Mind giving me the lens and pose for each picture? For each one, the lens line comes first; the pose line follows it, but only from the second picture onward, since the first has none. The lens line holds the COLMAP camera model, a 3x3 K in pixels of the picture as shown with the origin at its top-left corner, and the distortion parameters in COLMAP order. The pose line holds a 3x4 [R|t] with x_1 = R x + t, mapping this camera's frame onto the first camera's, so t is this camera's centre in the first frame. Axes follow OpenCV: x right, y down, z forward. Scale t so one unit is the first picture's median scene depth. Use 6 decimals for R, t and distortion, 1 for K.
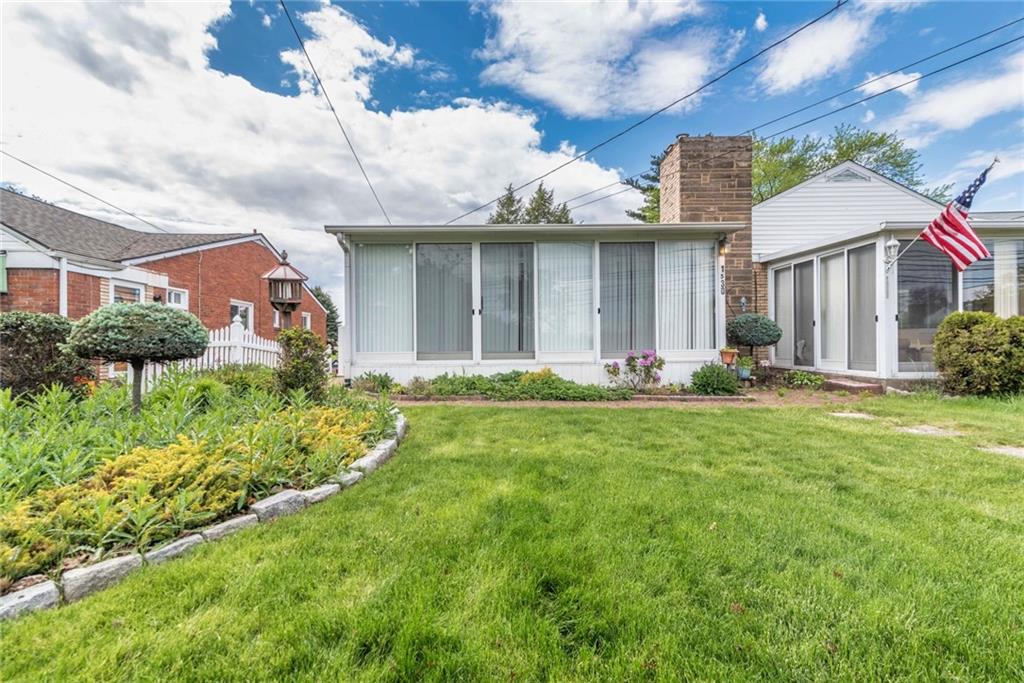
lens RADIAL K [[458.8, 0, 513.1], [0, 458.8, 339.8], [0, 0, 1]] dist [0.002176, 0.000318]
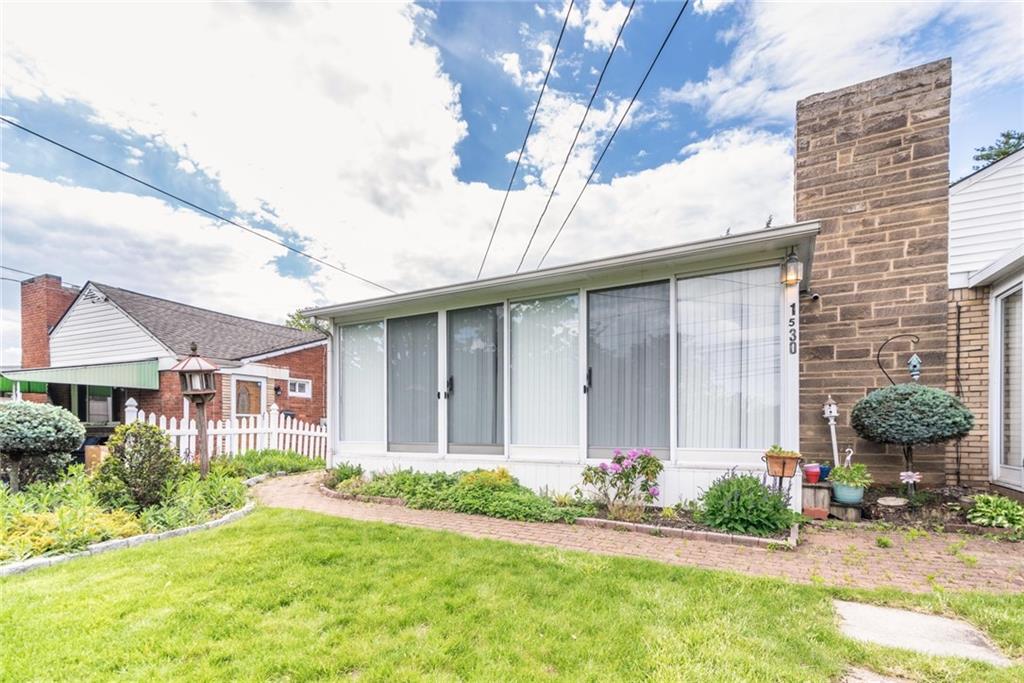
lens RADIAL K [[471.5, 0, 511.7], [0, 471.5, 425.2], [0, 0, 1]] dist [0.000738, 0.000602]
pose [[0.872720, 0.005655, -0.488189, 0.341754], [0.002502, 0.999868, 0.016055, -0.015547], [0.488215, -0.015233, 0.872590, 0.247784]]
